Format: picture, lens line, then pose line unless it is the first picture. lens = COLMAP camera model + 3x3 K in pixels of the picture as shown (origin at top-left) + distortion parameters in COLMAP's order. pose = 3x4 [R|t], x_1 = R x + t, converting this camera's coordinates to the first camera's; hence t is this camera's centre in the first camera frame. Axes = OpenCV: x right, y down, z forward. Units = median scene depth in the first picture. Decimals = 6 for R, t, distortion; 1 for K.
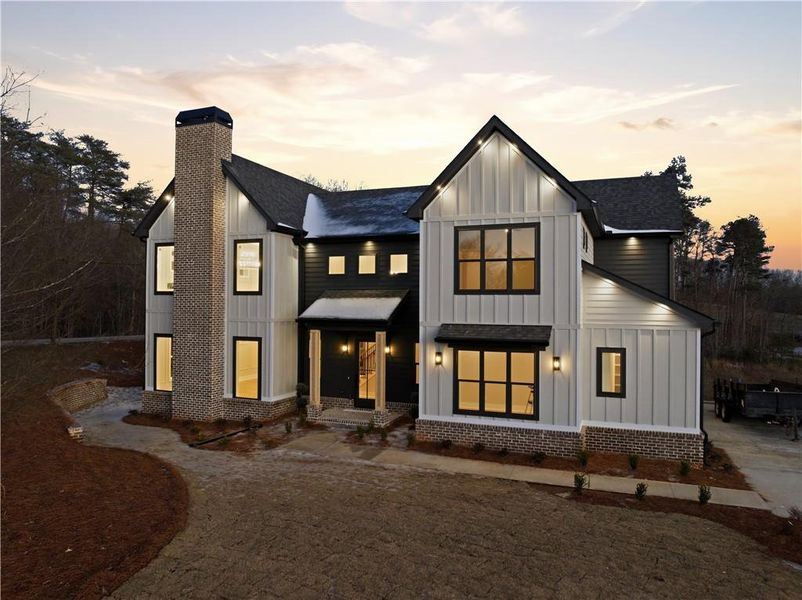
lens RADIAL K [[570.2, 0, 401.0], [0, 570.2, 300.0], [0, 0, 1]] dist [-0.039805, -0.000762]
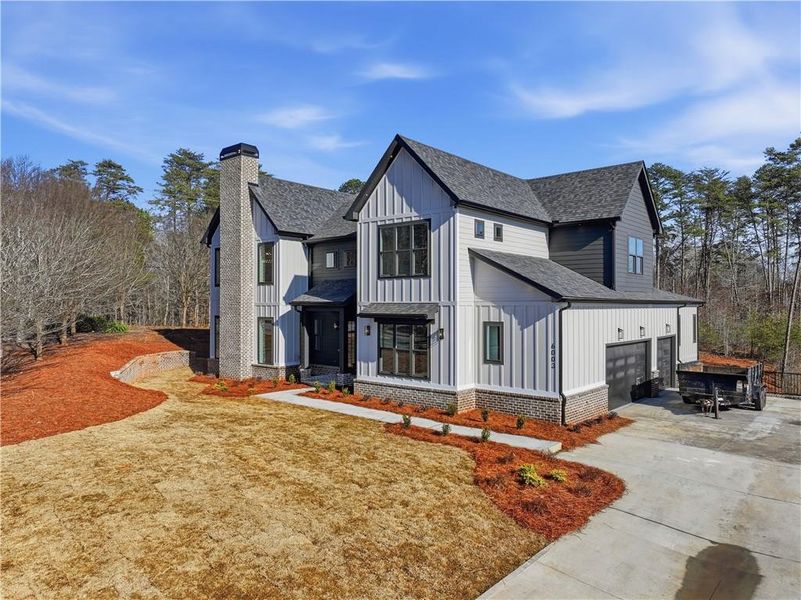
lens RADIAL K [[562.4, 0, 400.5], [0, 562.4, 300.0], [0, 0, 1]] dist [-0.006360, -0.003022]
pose [[0.948636, -0.007670, -0.316275, 0.553625], [0.007268, 0.999971, -0.002452, 0.039710], [0.316285, 0.000027, 0.948664, -0.164995]]
